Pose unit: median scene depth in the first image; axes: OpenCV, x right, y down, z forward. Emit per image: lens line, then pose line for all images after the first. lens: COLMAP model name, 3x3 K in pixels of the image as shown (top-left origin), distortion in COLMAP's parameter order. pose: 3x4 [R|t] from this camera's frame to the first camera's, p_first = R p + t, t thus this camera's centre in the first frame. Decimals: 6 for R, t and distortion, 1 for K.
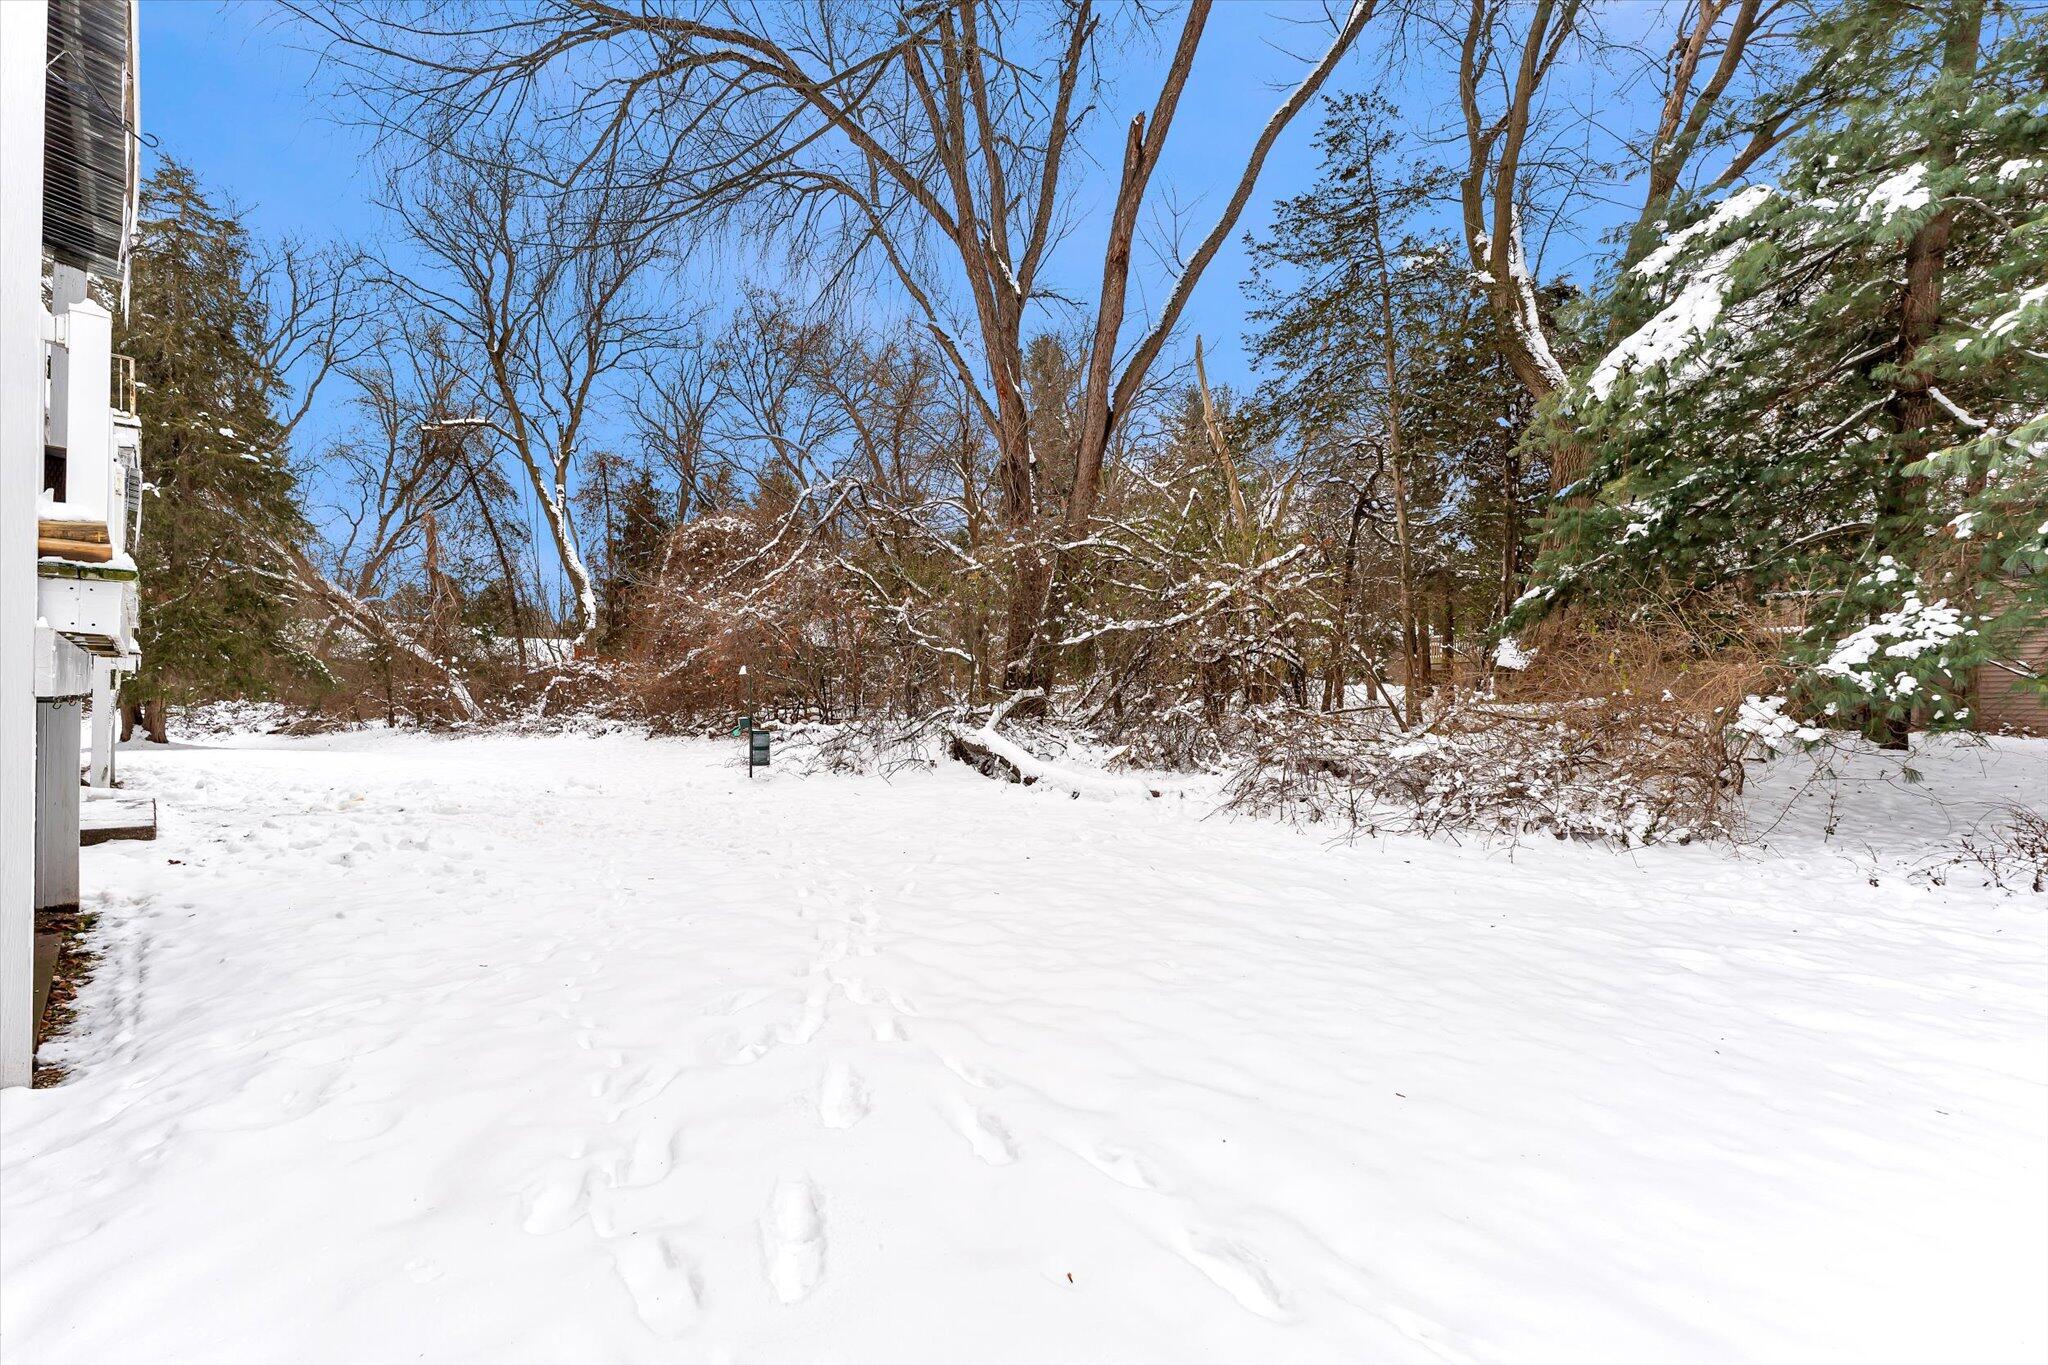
lens RADIAL K [[802.4, 0, 1009.8], [0, 802.4, 679.5], [0, 0, 1]] dist [-0.000013, 0.000008]
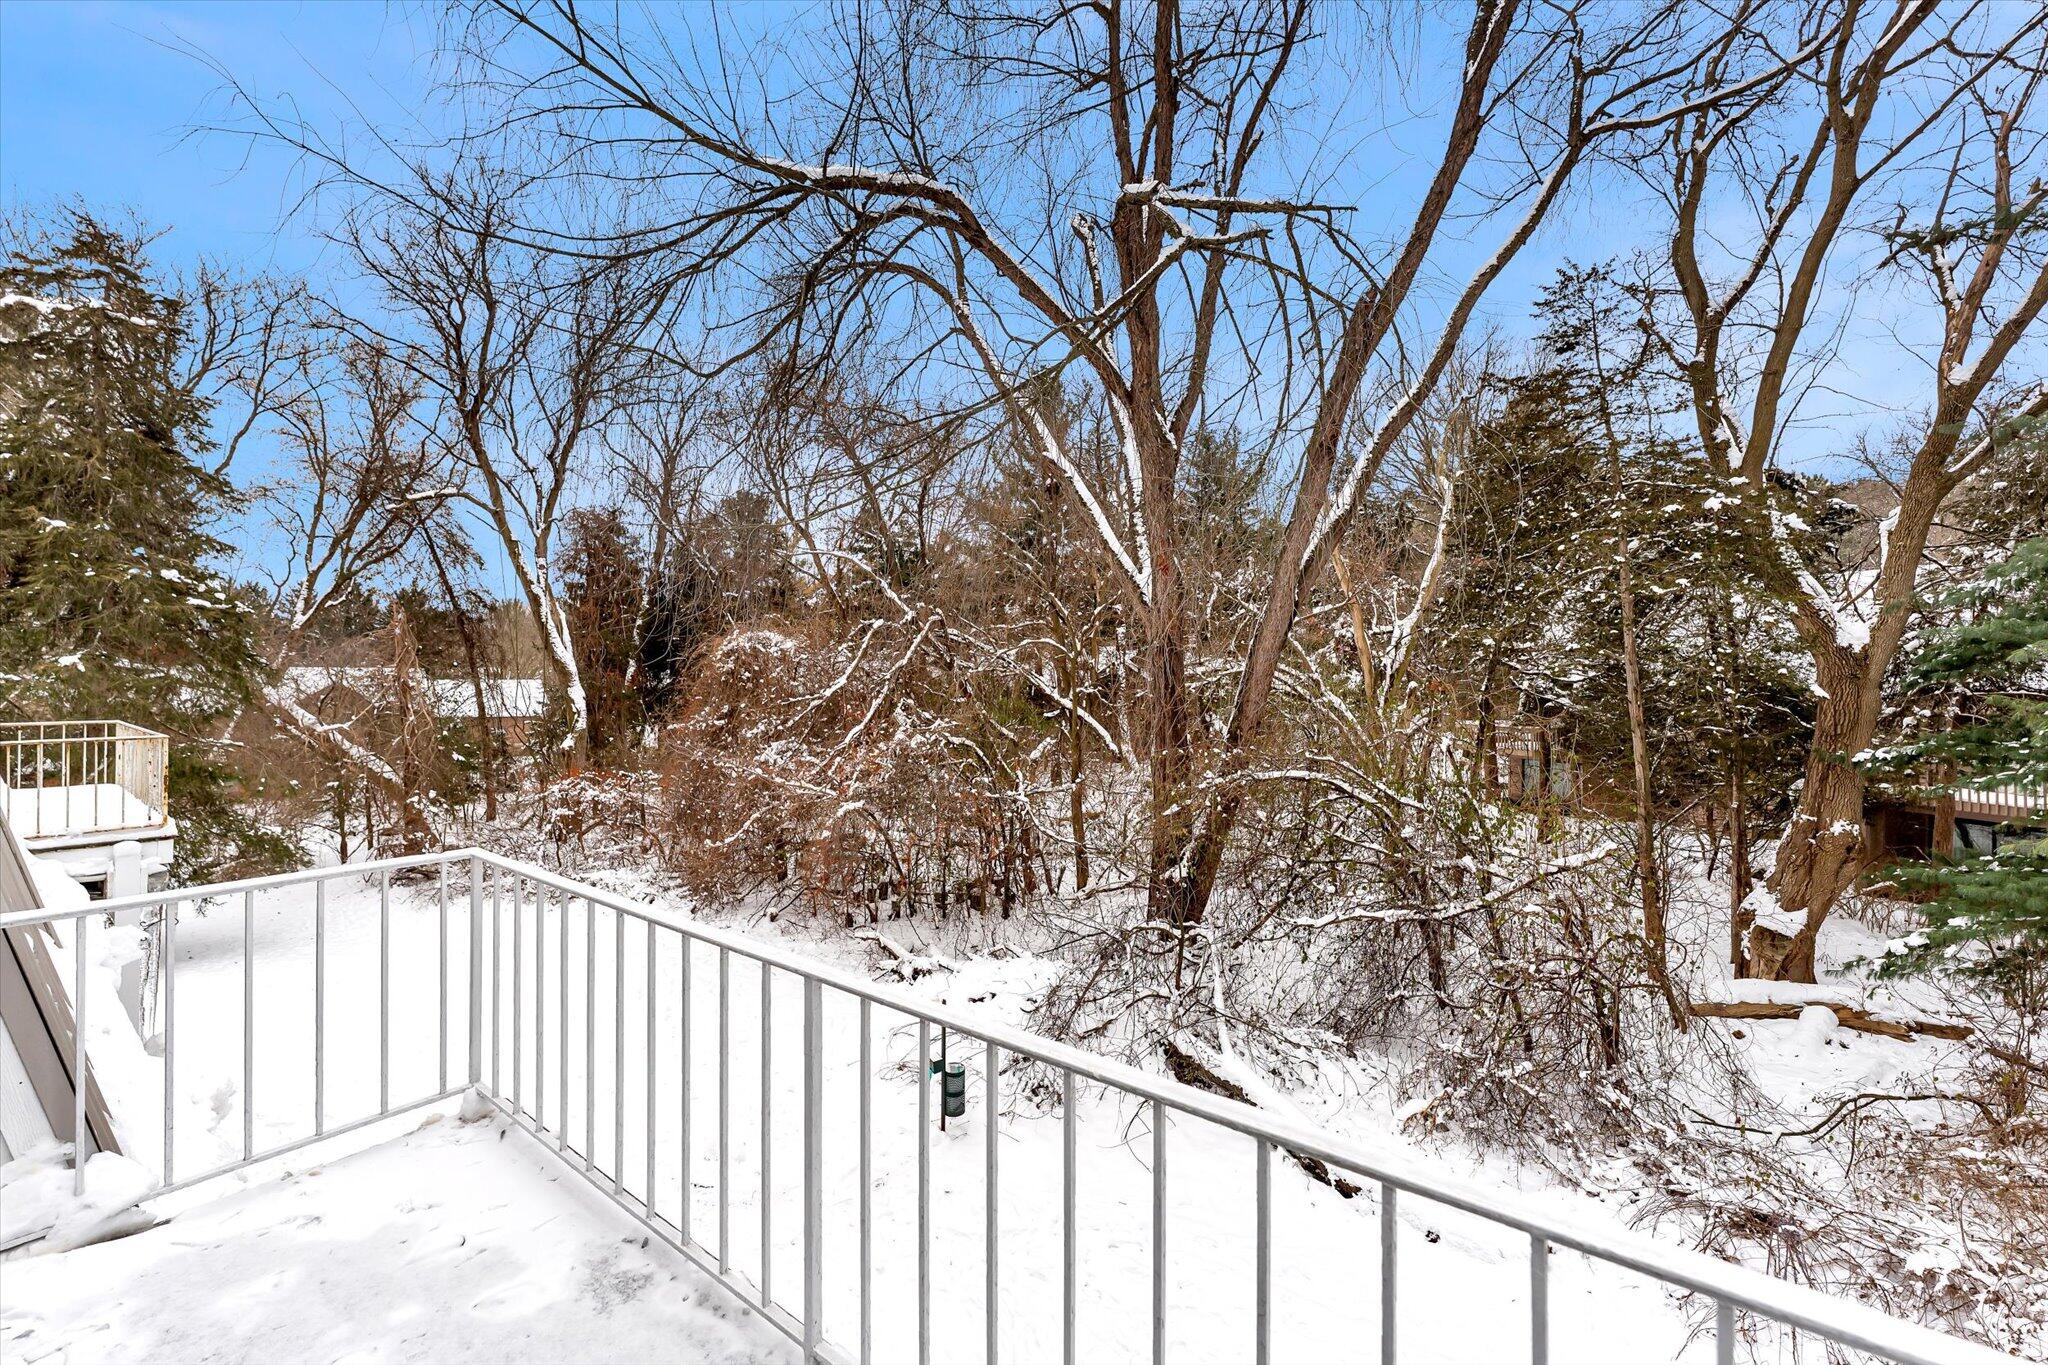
lens RADIAL K [[823.0, 0, 1021.3], [0, 823.0, 664.6], [0, 0, 1]] dist [-0.000696, 0.000115]
pose [[0.996324, 0.003351, 0.085594, -0.123021], [-0.002936, 0.999983, -0.004968, -0.130210], [-0.085609, 0.004699, 0.996318, 0.069553]]
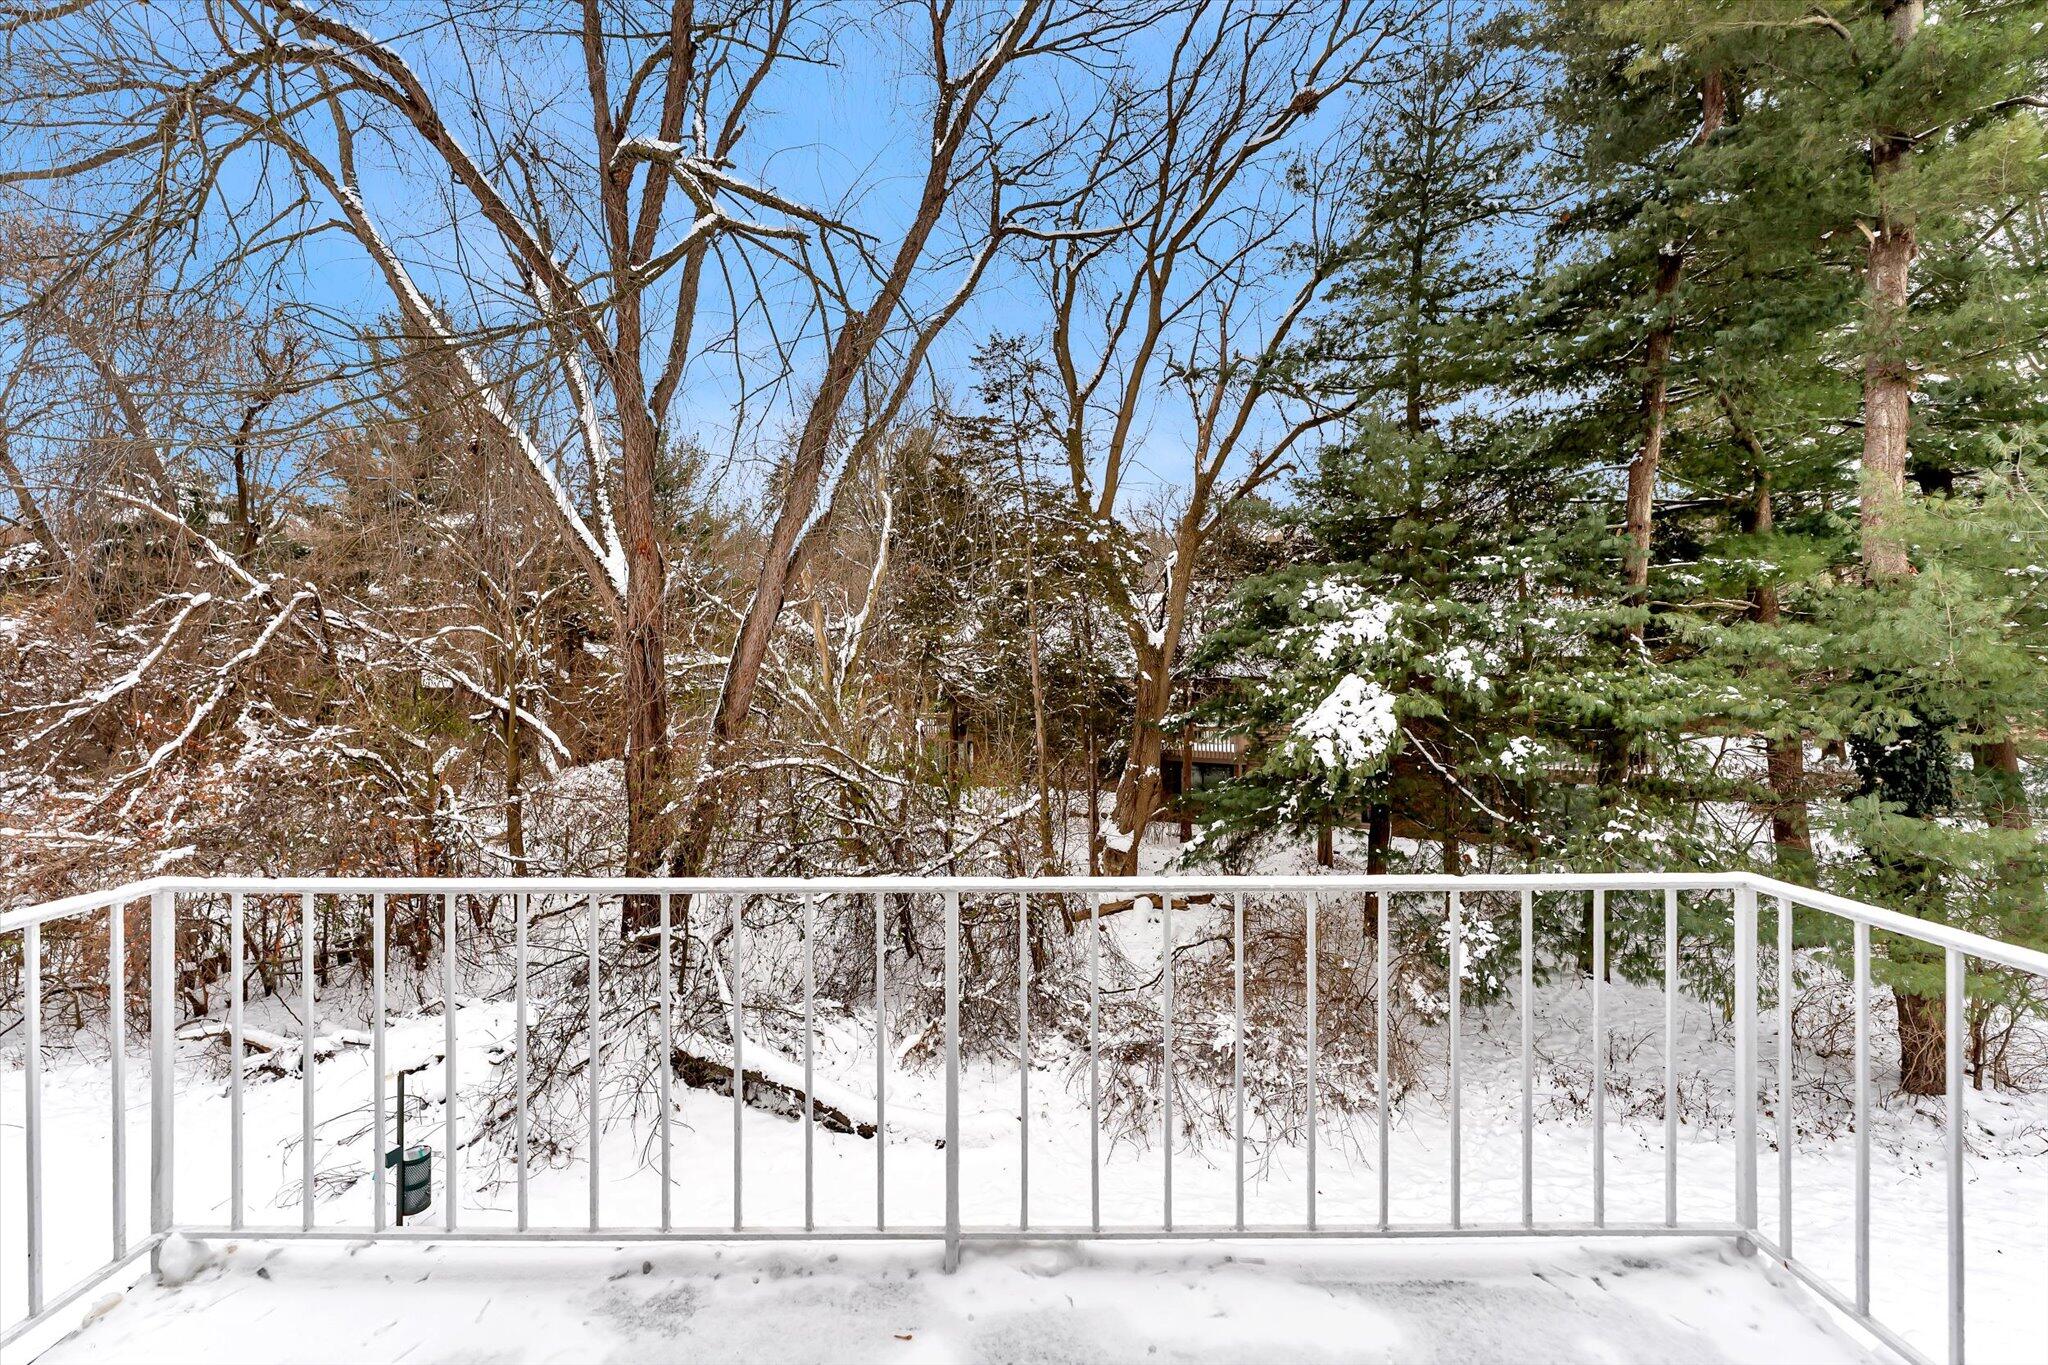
lens RADIAL K [[834.1, 0, 989.0], [0, 834.1, 664.1], [0, 0, 1]] dist [-0.001882, -0.000038]
pose [[0.742220, 0.002779, 0.670151, -0.162961], [0.000171, 0.999991, -0.004337, -0.126580], [-0.670157, 0.003334, 0.742212, 0.077502]]
